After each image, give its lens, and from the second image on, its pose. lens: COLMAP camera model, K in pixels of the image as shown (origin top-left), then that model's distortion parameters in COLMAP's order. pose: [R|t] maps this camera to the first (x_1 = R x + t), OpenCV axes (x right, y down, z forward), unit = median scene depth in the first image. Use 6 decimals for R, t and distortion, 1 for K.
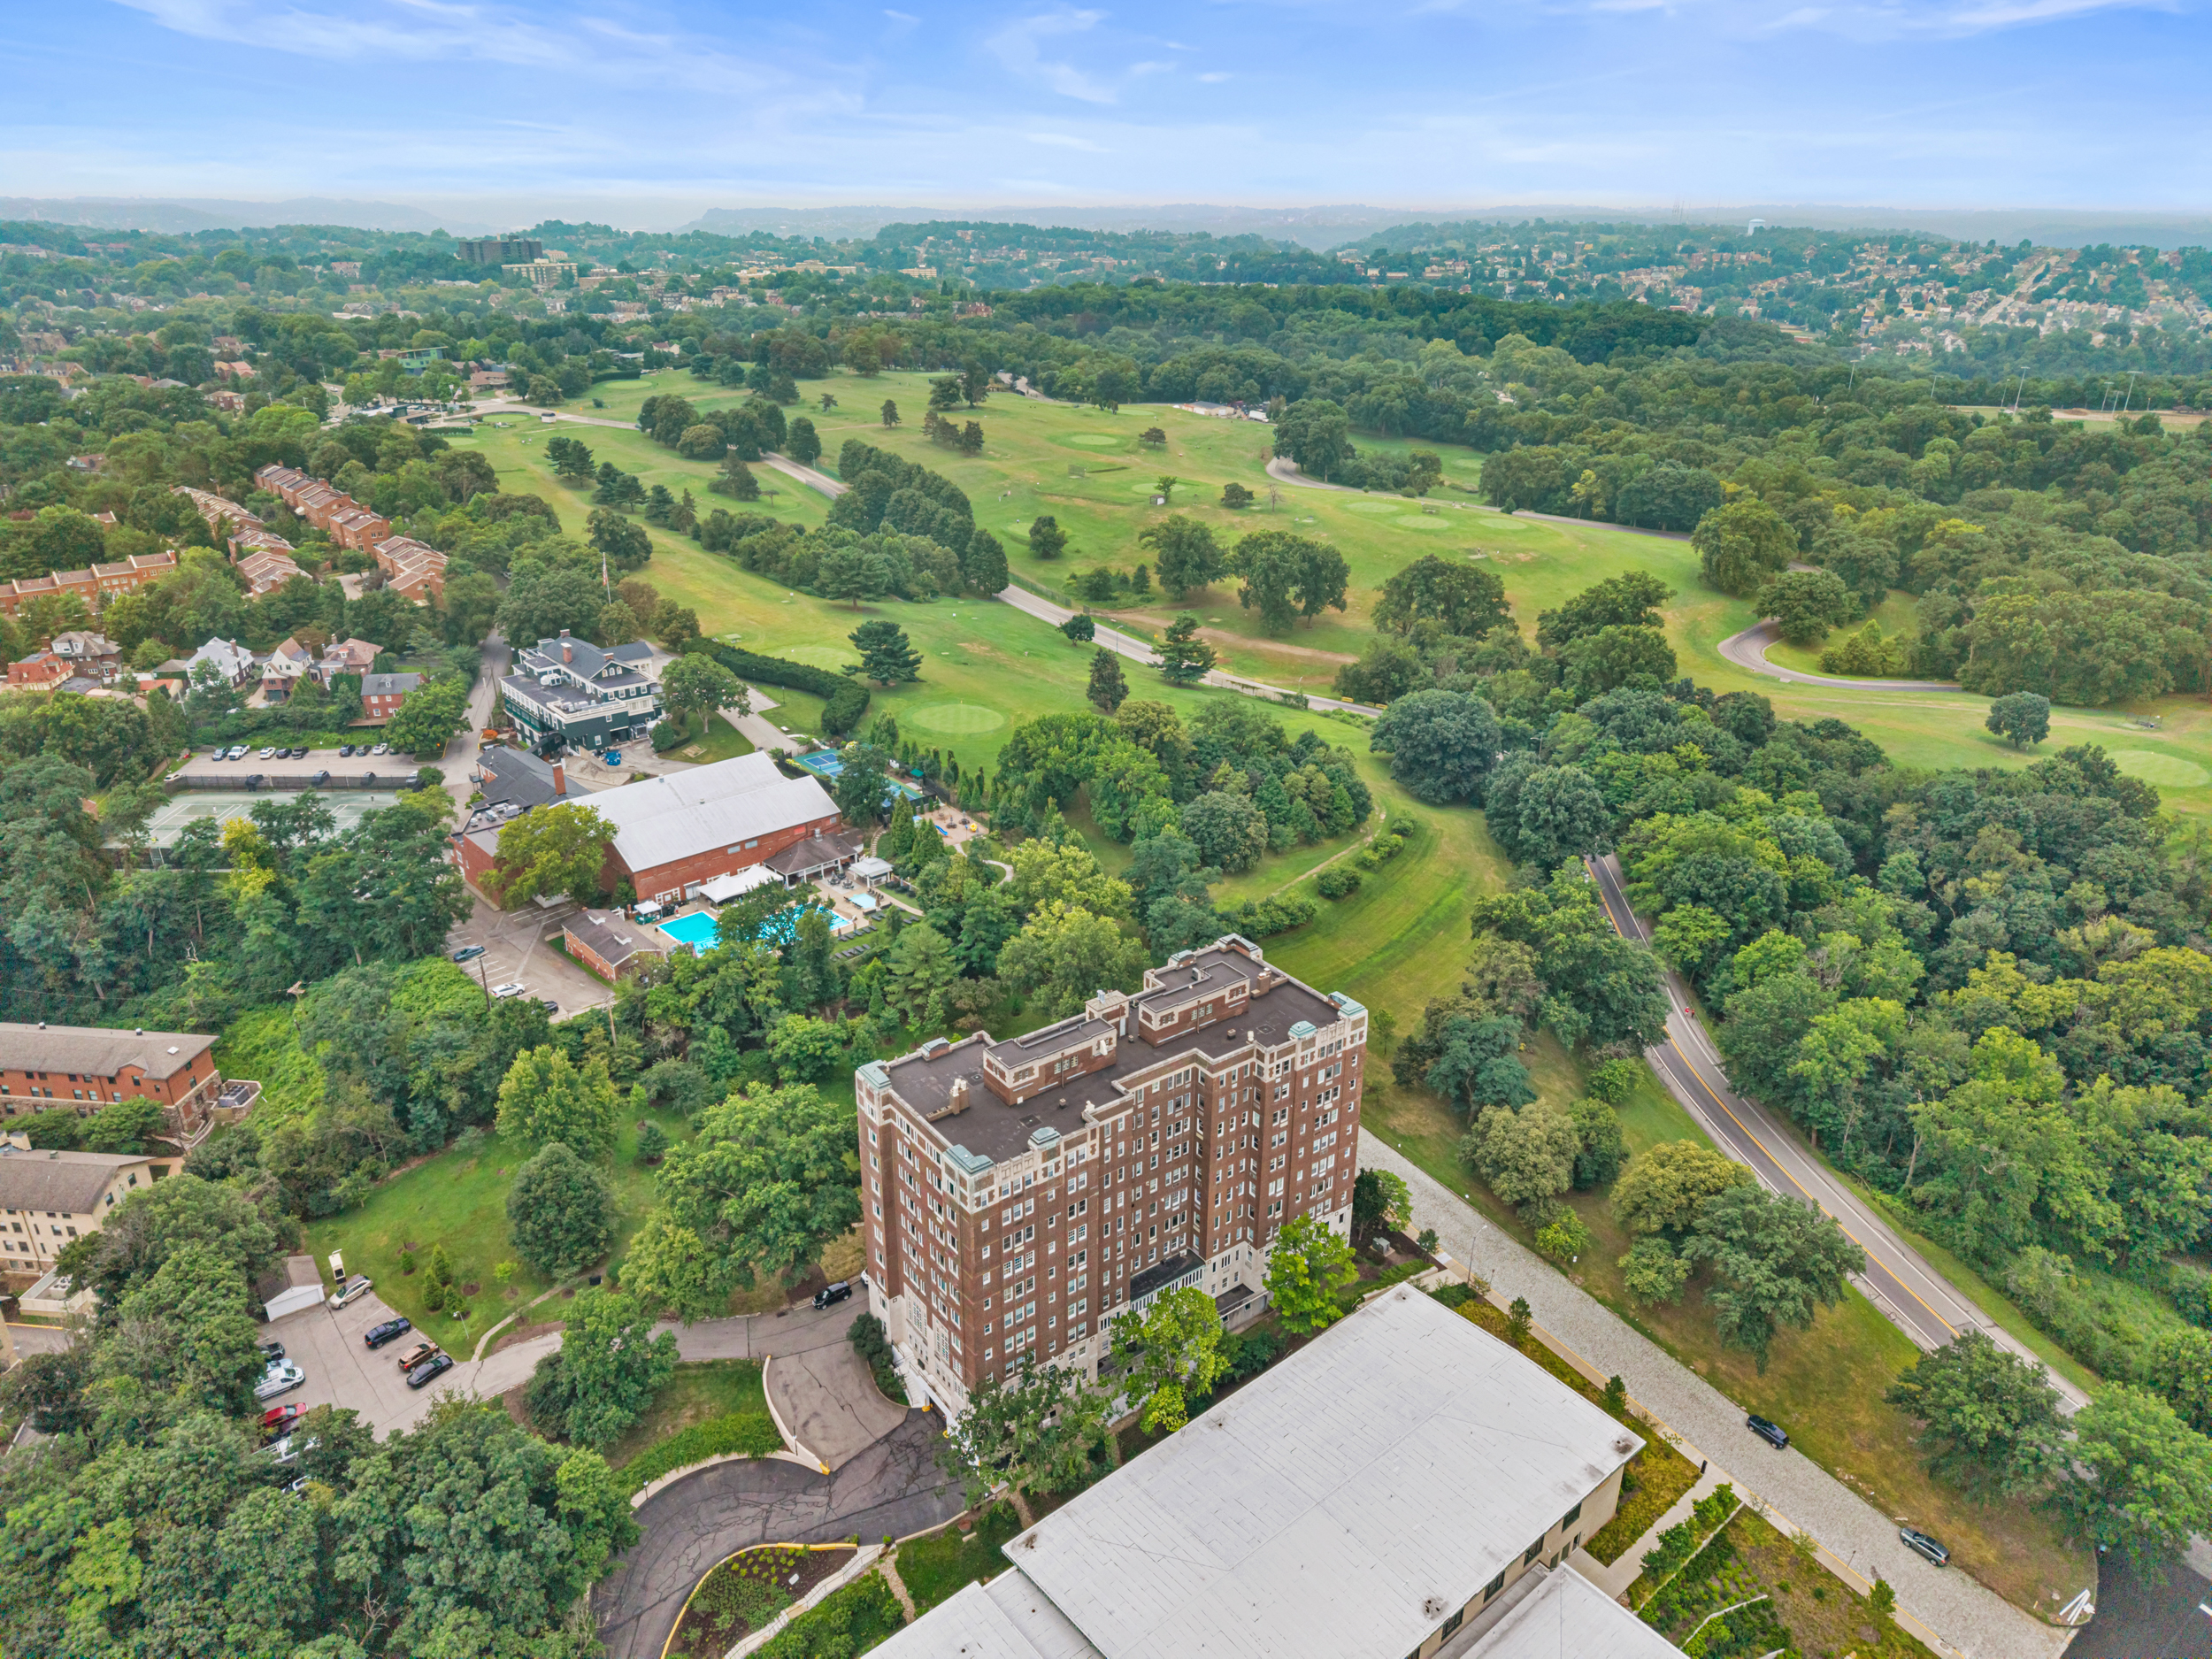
lens RADIAL K [[1458.6, 0, 1106.0], [0, 1458.6, 829.5], [0, 0, 1]] dist [0.053136, -0.073835]
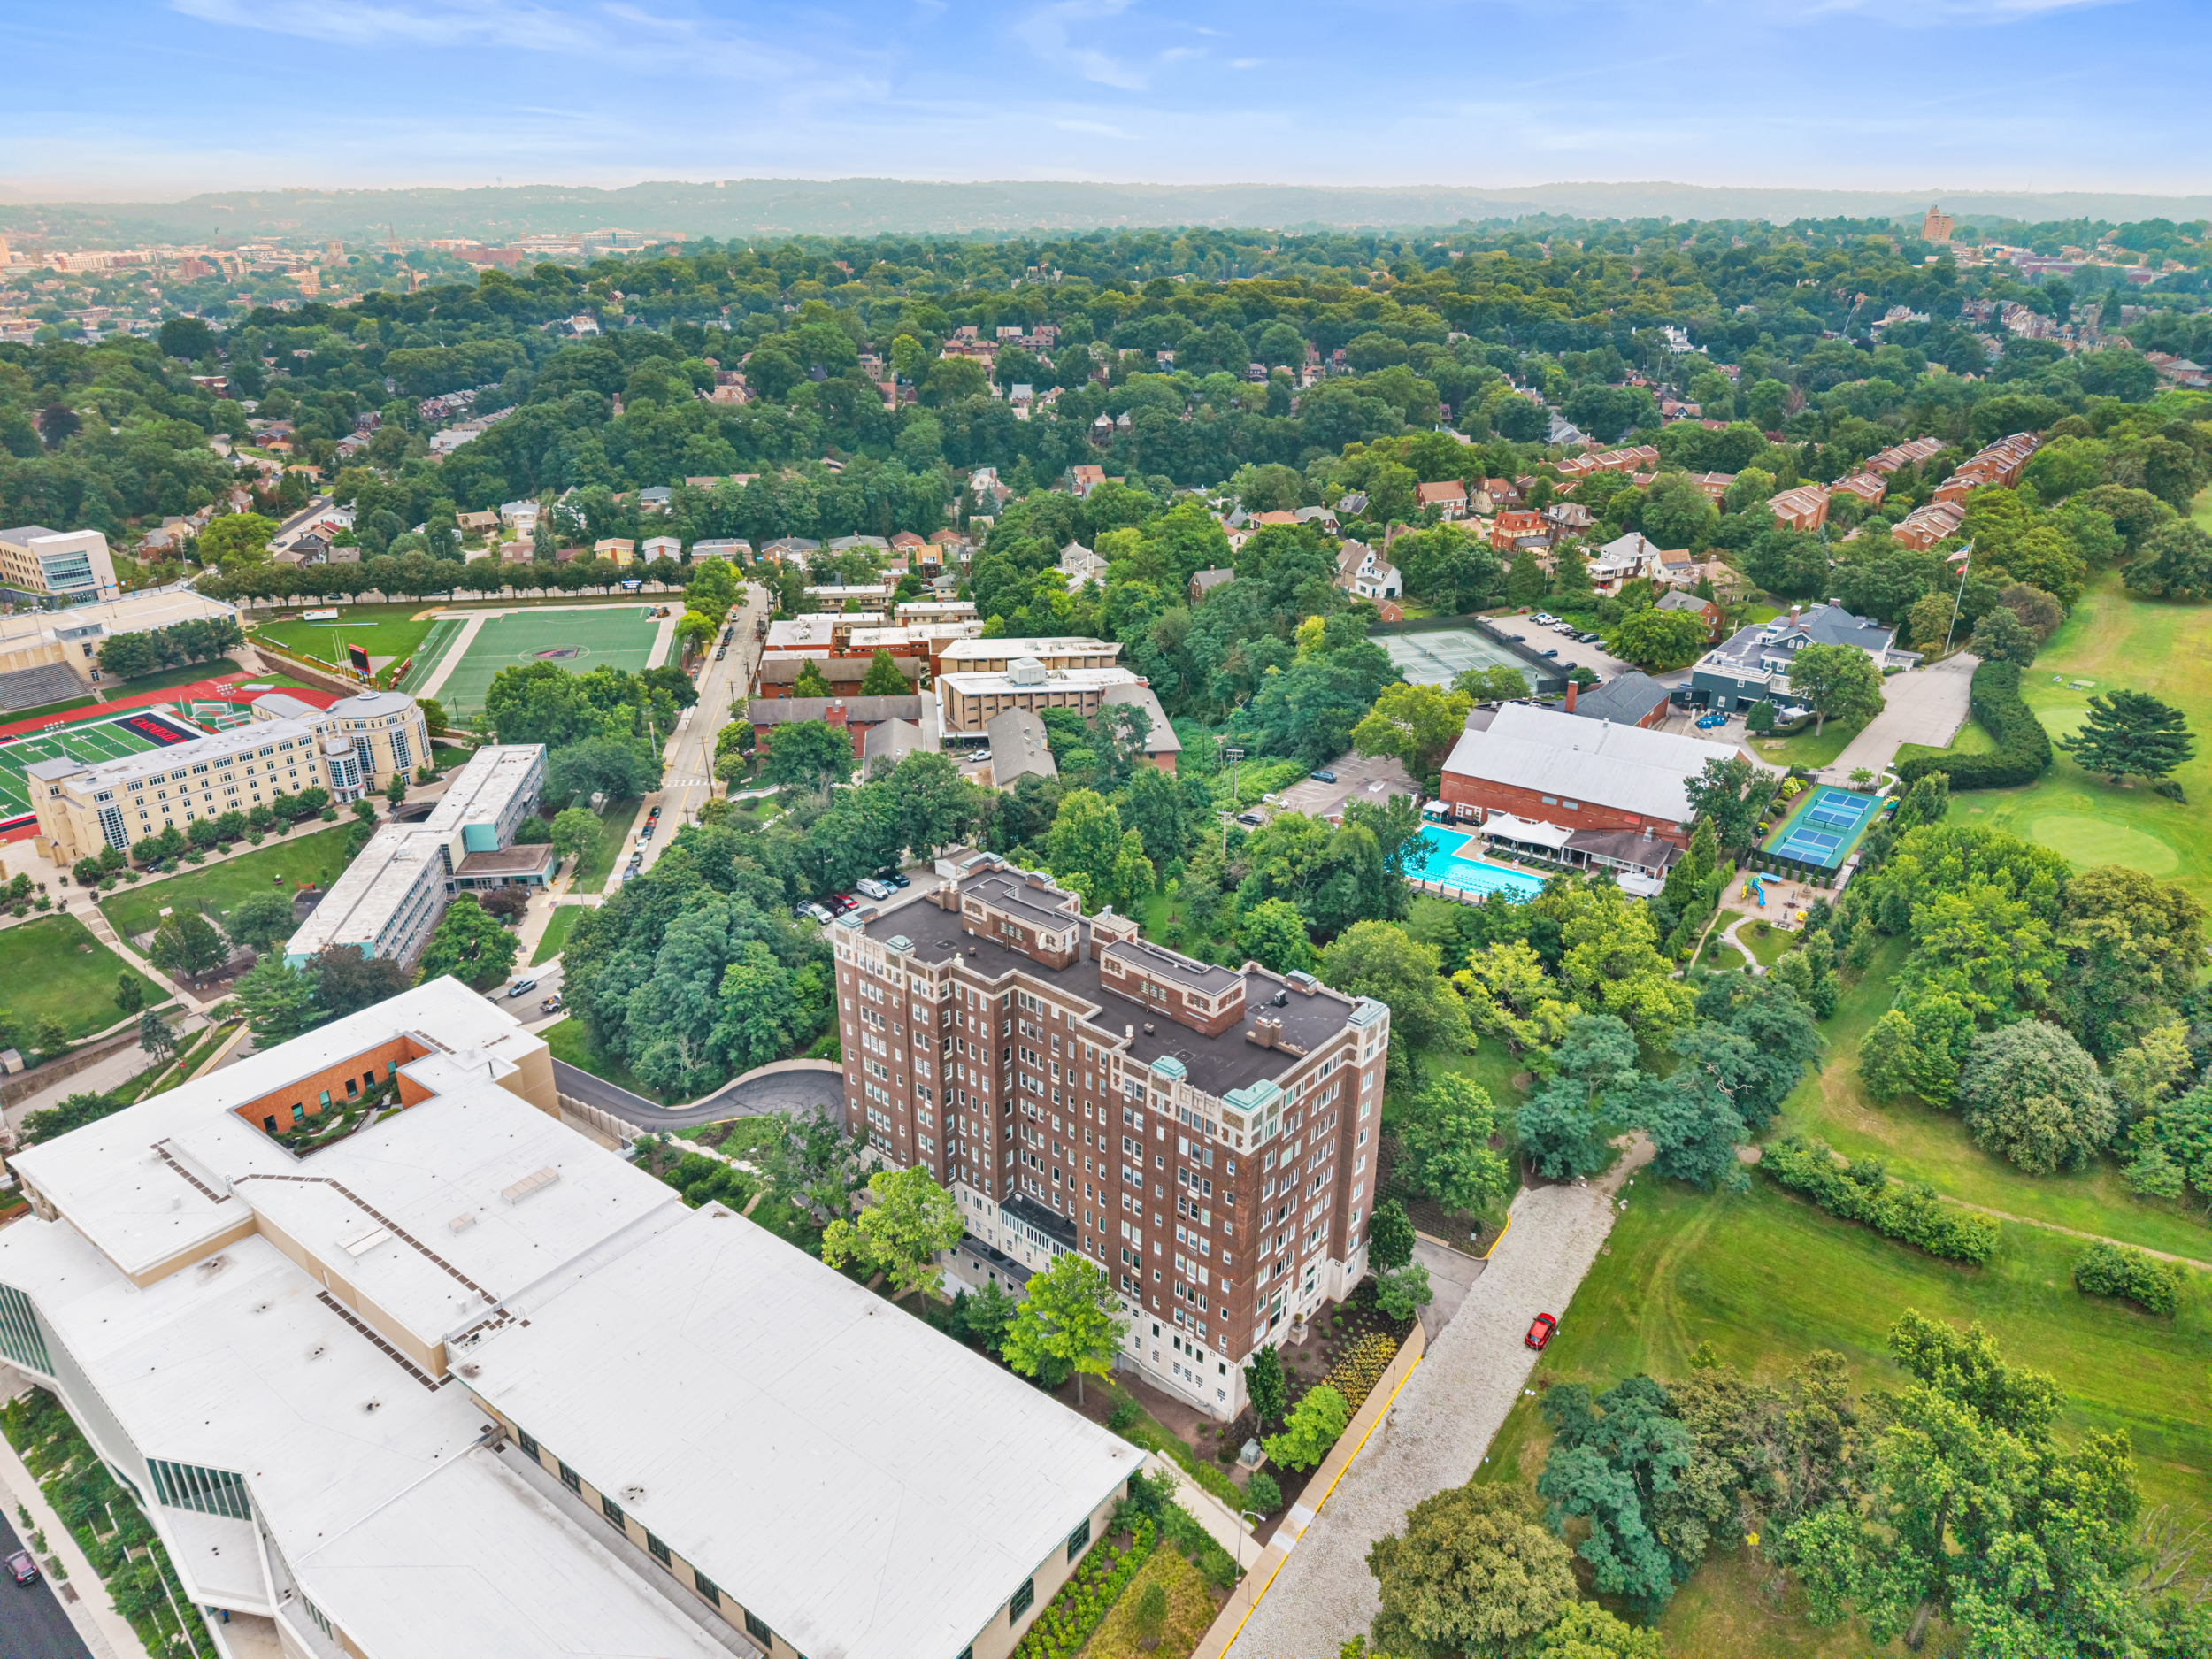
lens RADIAL K [[1458.6, 0, 1106.0], [0, 1458.6, 829.5], [0, 0, 1]] dist [0.053136, -0.073835]
pose [[0.232949, 0.386614, -0.892336, 0.781595], [-0.389044, 0.878004, 0.278843, -0.182008], [0.891280, 0.282202, 0.354940, 0.657108]]
